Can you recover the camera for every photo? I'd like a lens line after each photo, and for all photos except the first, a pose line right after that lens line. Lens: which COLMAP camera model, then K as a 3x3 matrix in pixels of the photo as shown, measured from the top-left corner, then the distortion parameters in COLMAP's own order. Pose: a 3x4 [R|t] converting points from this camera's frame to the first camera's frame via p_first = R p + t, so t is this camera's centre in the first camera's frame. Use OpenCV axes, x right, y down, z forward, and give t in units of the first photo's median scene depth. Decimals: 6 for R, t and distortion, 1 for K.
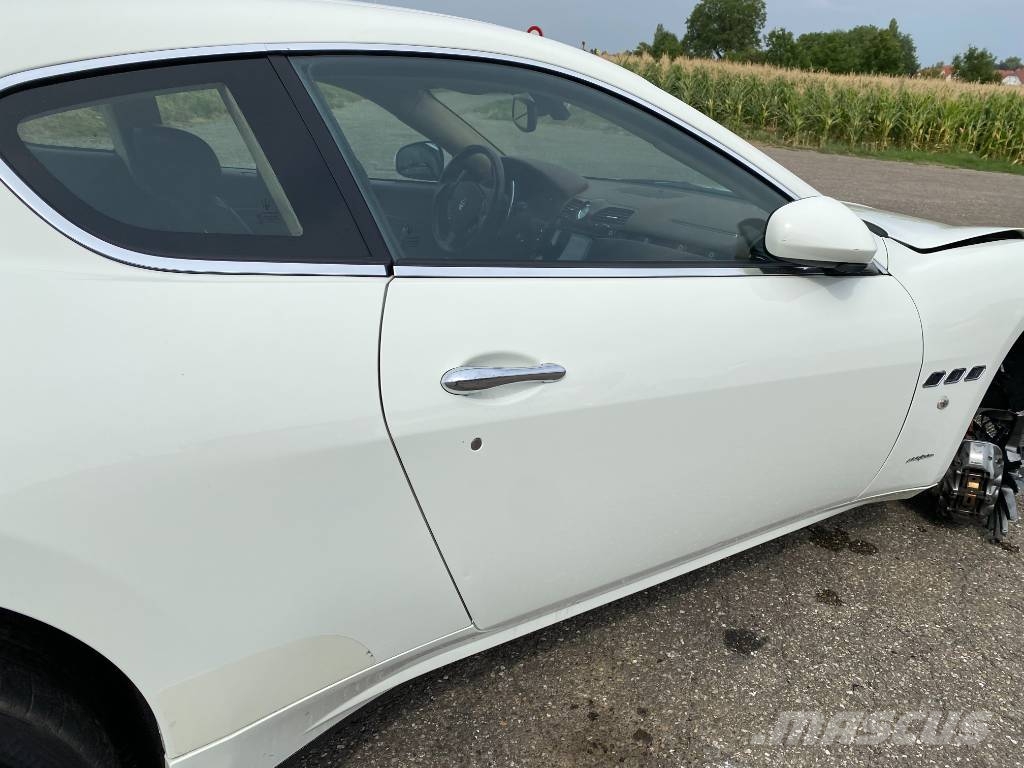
lens RADIAL K [[774.9, 0, 505.8], [0, 774.9, 372.8], [0, 0, 1]] dist [0.013148, -0.010140]
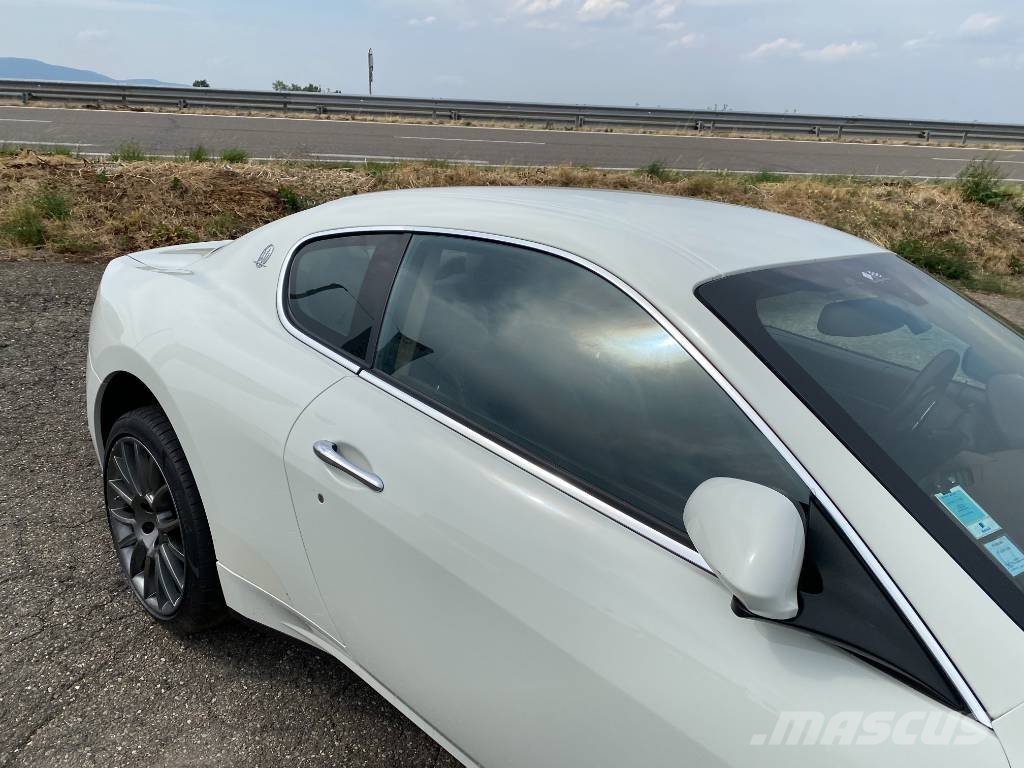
lens RADIAL K [[772.8, 0, 512.0], [0, 772.8, 384.0], [0, 0, 1]] dist [0.003549, -0.003685]
pose [[0.231474, 0.256776, -0.938342, 0.072856], [-0.393947, 0.906657, 0.150925, -0.024804], [0.889508, 0.334722, 0.311024, 0.044252]]
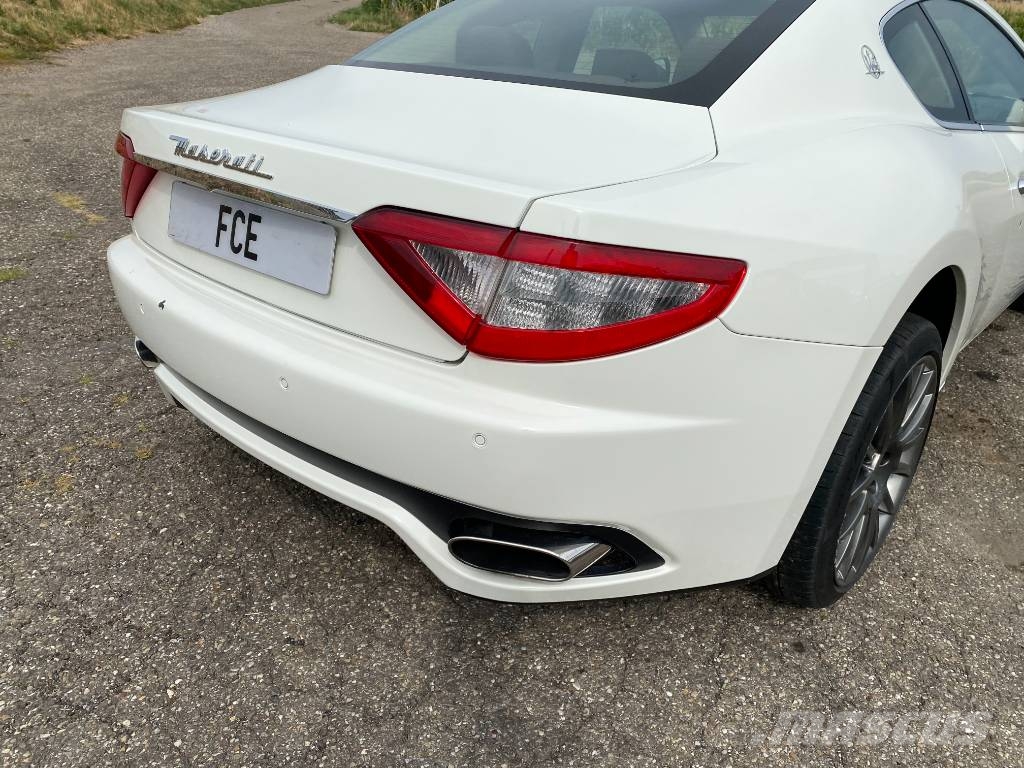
lens RADIAL K [[772.3, 0, 518.3], [0, 772.3, 384.5], [0, 0, 1]] dist [0.015298, -0.021284]
pose [[0.970342, -0.119038, 0.210397, -0.090477], [0.094643, 0.987949, 0.122469, 0.007162], [-0.222440, -0.098924, 0.969915, -0.030955]]
